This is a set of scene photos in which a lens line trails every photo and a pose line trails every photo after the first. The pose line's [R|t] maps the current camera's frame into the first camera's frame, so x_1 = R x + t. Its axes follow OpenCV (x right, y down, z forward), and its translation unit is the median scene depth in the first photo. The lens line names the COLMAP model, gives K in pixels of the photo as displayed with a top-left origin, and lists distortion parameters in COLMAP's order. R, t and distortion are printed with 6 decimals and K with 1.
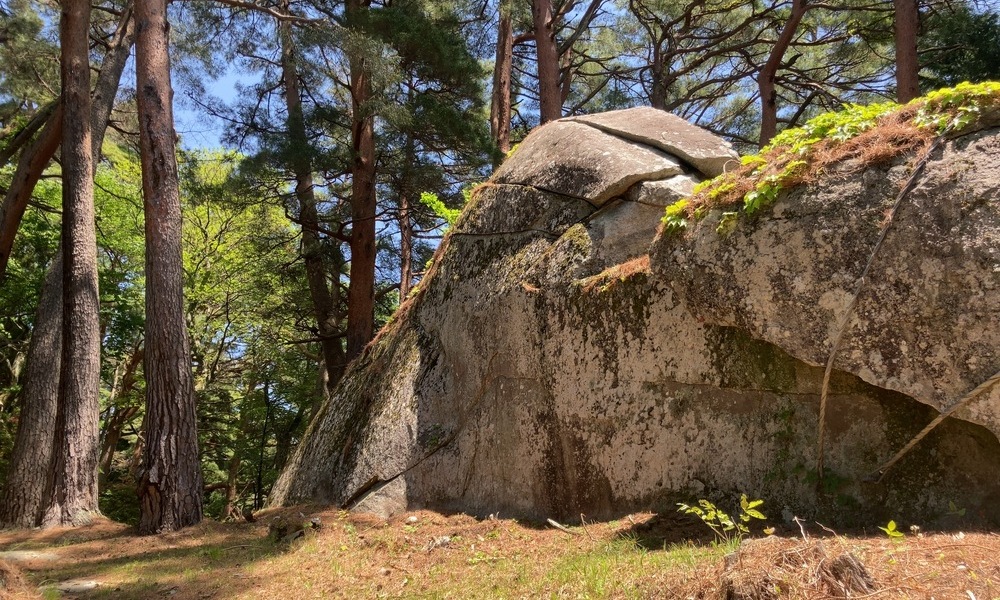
lens RADIAL K [[781.0, 0, 499.0], [0, 781.0, 299.7], [0, 0, 1]] dist [-0.007273, -0.001126]
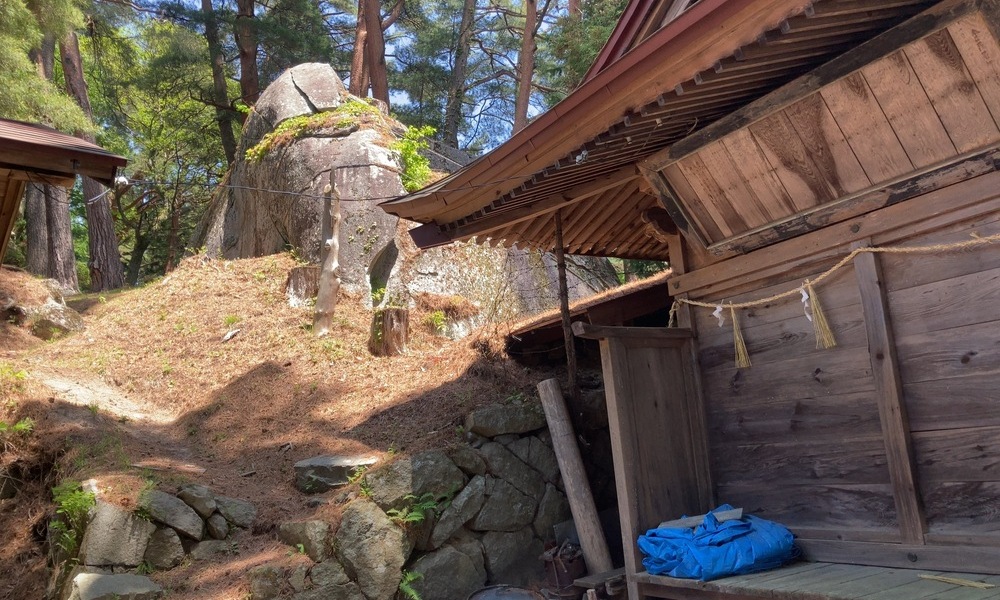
lens RADIAL K [[781.0, 0, 501.2], [0, 781.0, 299.9], [0, 0, 1]] dist [-0.007273, -0.001126]
pose [[0.999651, -0.025273, -0.007697, 0.577737], [0.026362, 0.973367, 0.227733, -0.110015], [0.001736, -0.227857, 0.973693, -0.919628]]
